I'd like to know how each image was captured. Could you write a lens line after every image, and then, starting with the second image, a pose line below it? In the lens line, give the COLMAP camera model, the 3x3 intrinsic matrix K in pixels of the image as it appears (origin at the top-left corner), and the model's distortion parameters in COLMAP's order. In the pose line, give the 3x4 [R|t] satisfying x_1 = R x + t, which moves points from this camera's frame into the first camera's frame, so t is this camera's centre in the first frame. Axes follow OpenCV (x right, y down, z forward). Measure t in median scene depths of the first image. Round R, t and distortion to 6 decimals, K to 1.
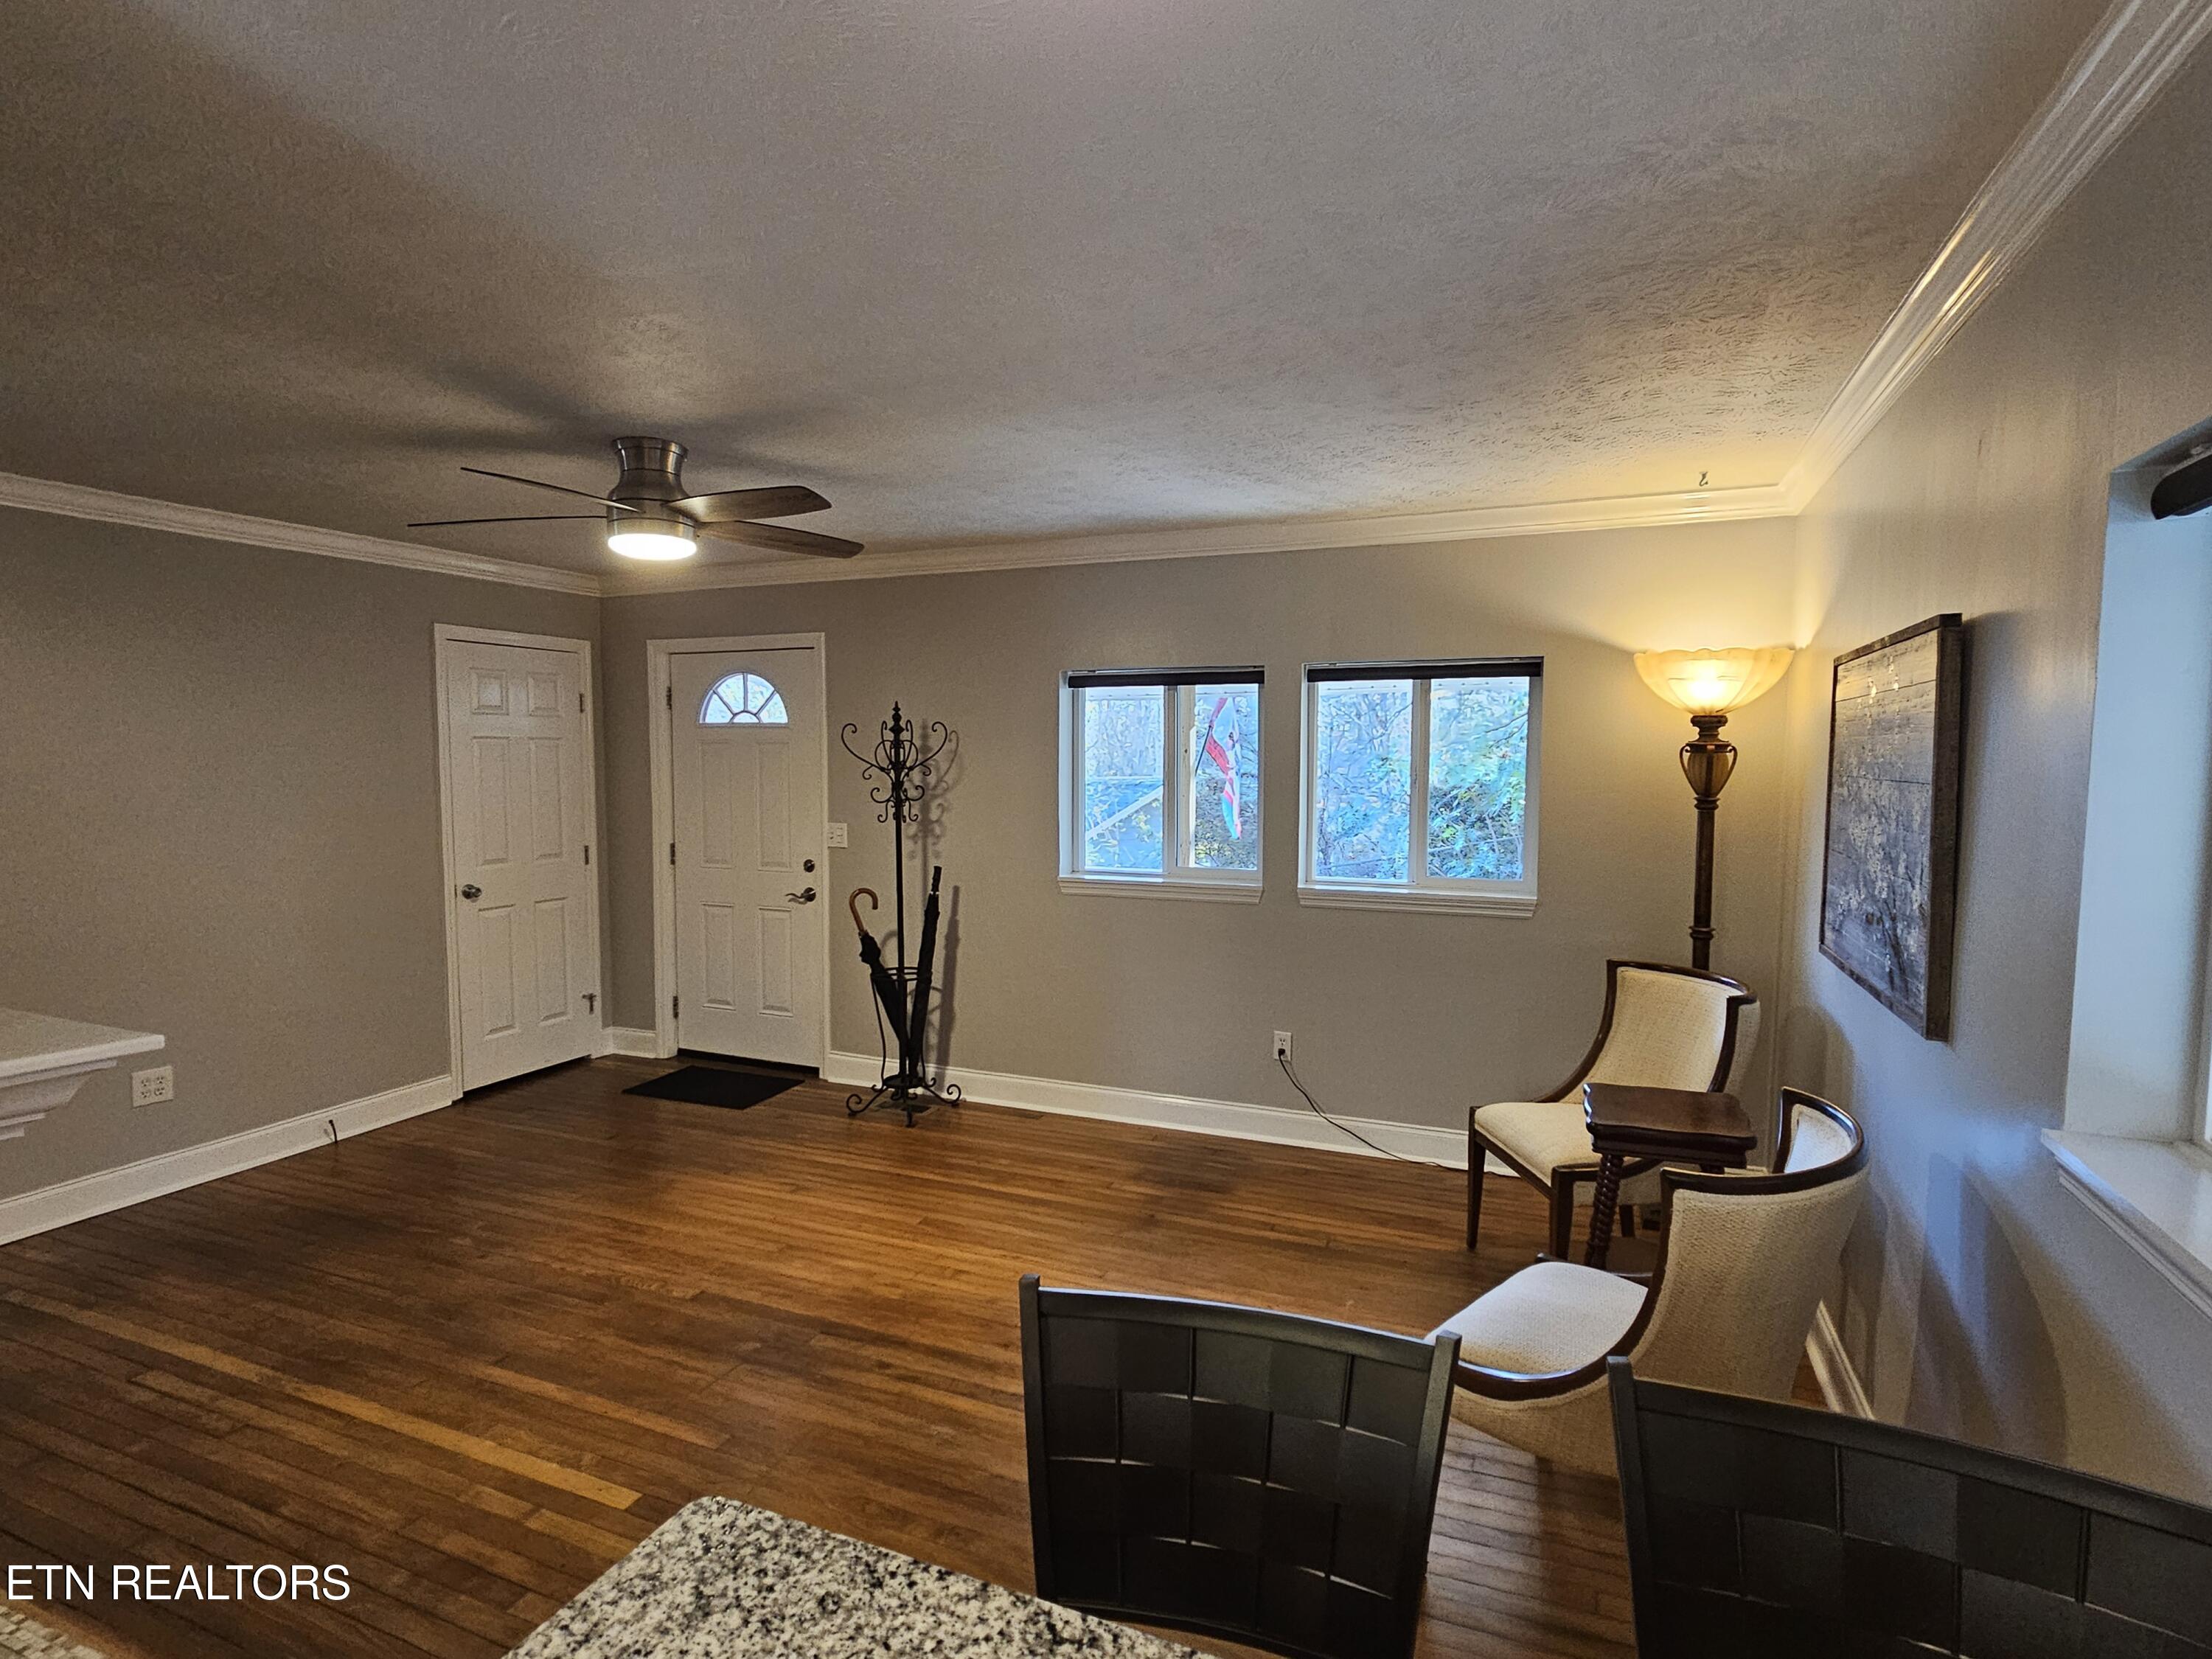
lens RADIAL K [[1139.2, 0, 1111.6], [0, 1139.2, 836.6], [0, 0, 1]] dist [-0.003198, 0.000629]
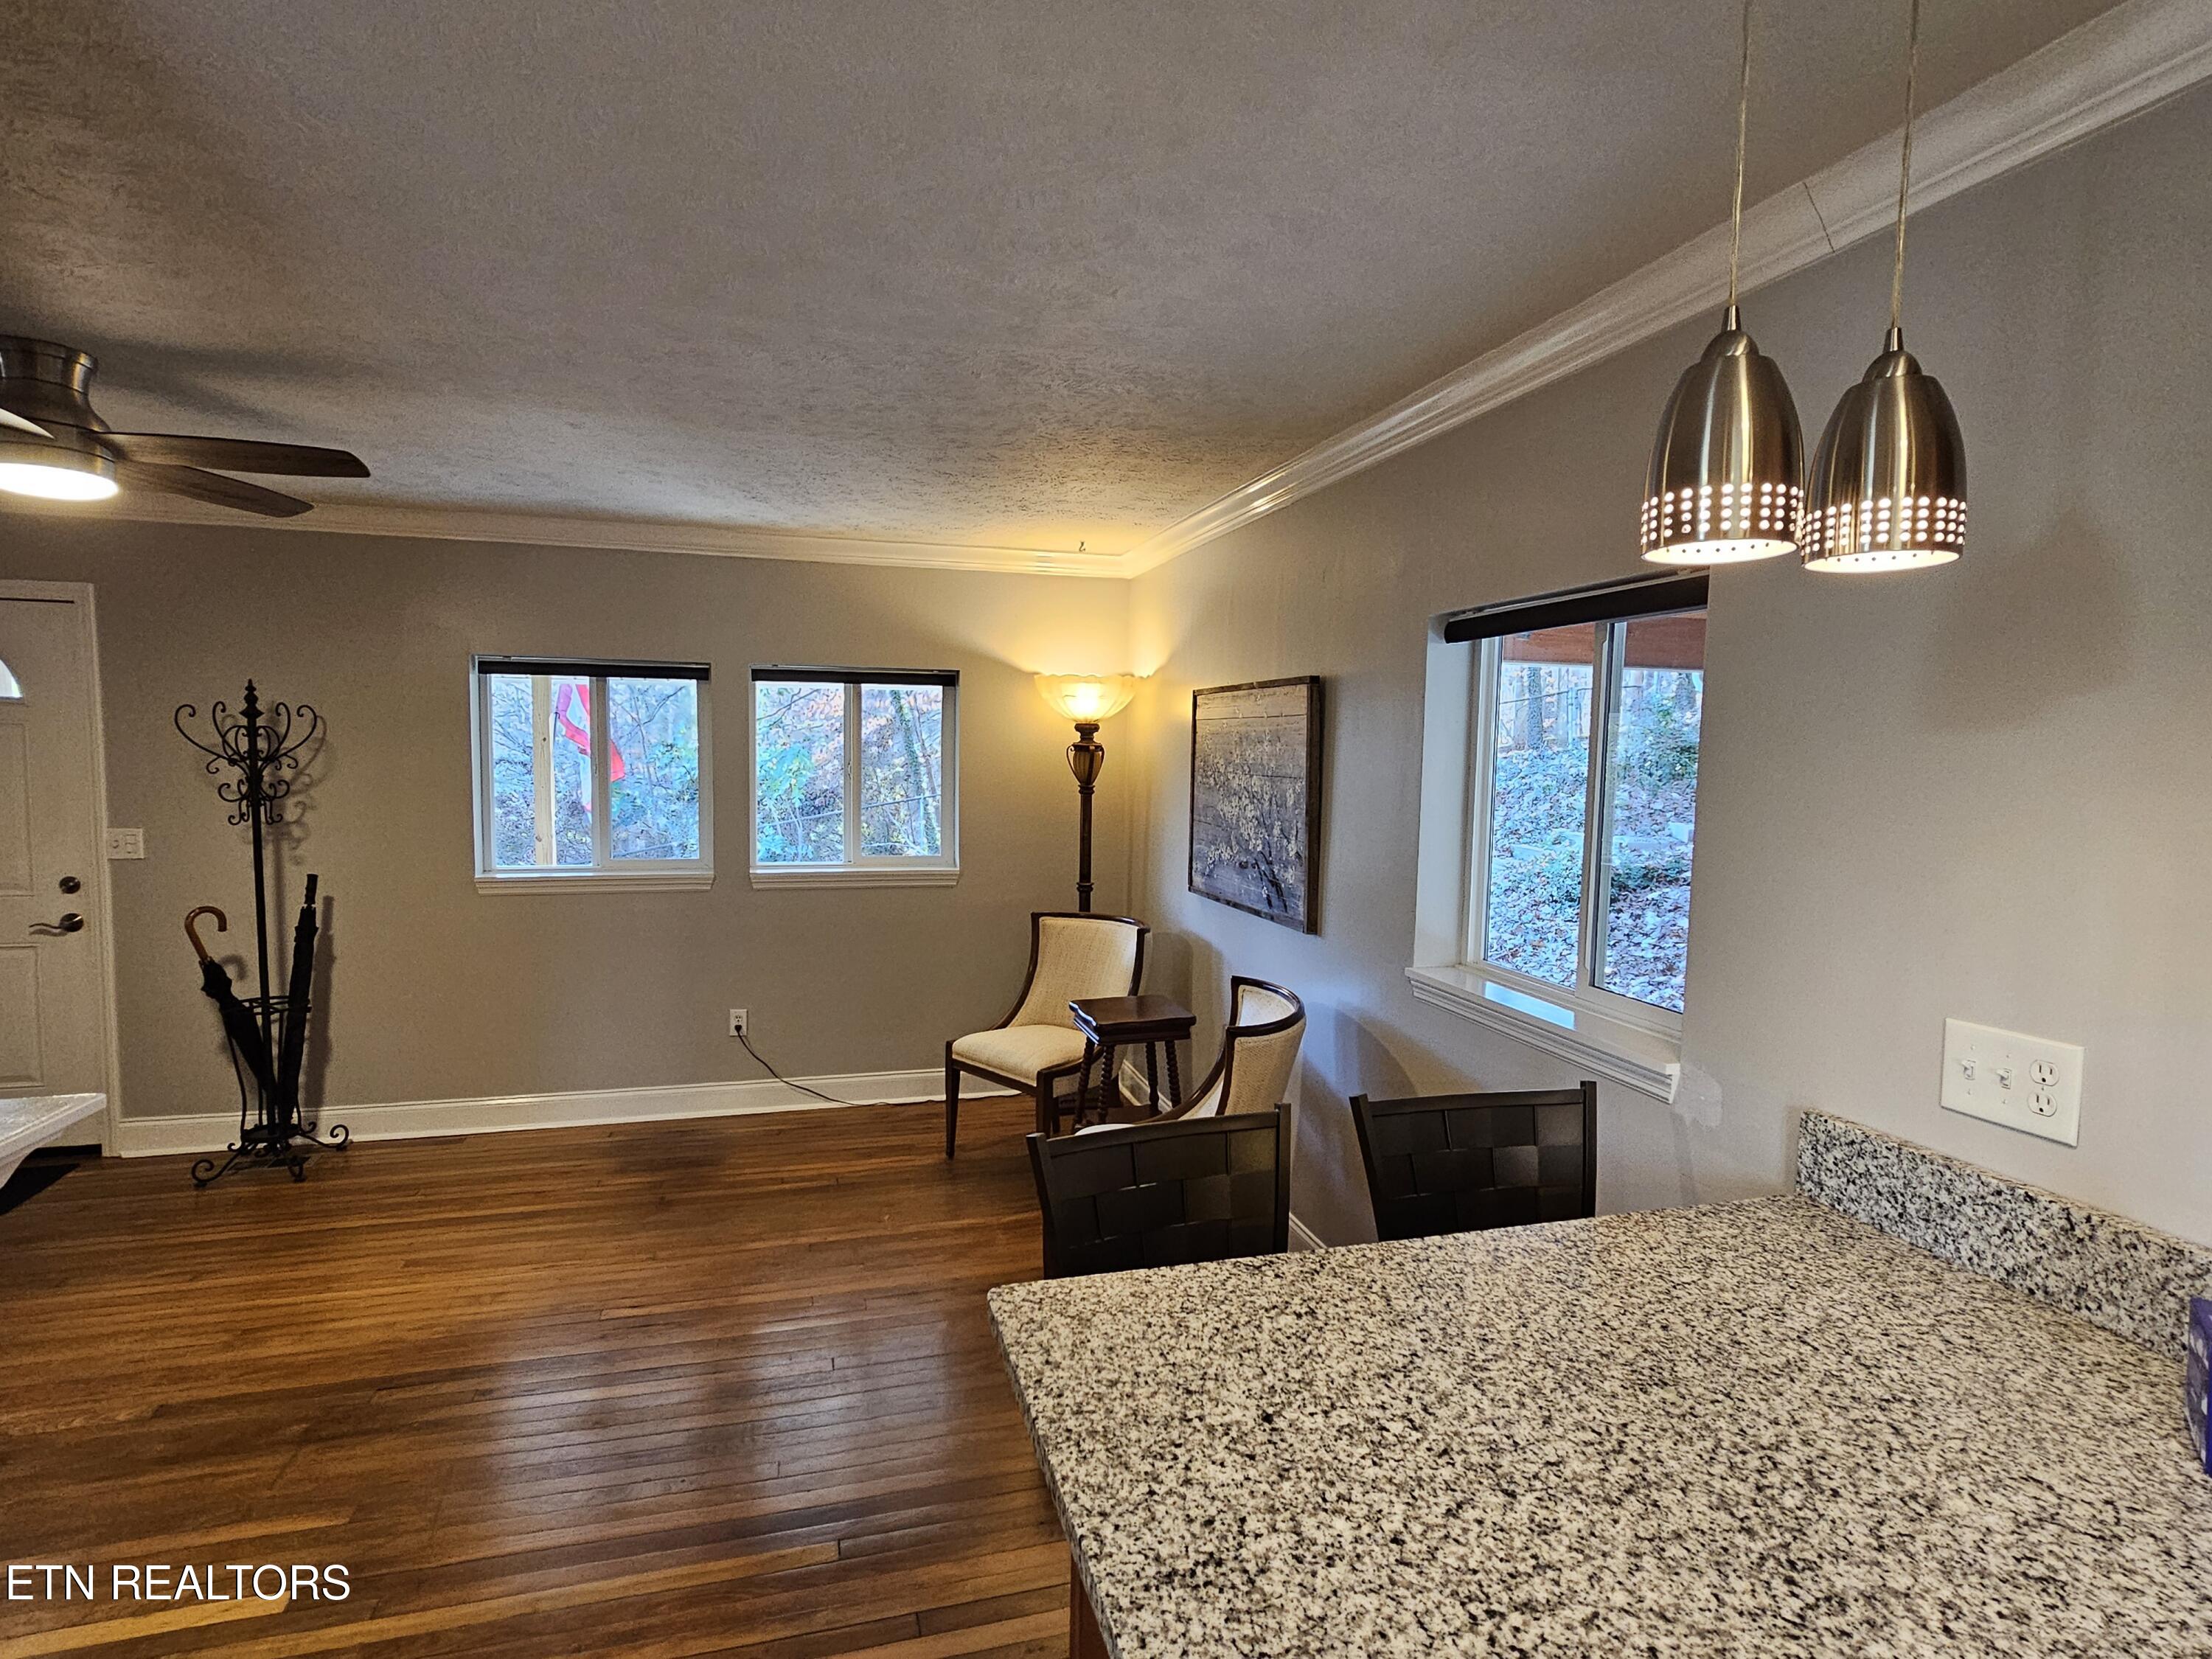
lens RADIAL K [[1136.4, 0, 1117.9], [0, 1136.4, 836.6], [0, 0, 1]] dist [-0.005228, 0.001017]
pose [[0.776360, -0.039524, 0.629049, -0.247637], [0.030790, 0.999219, 0.024782, -0.005362], [-0.629537, 0.000129, 0.776971, -0.048983]]
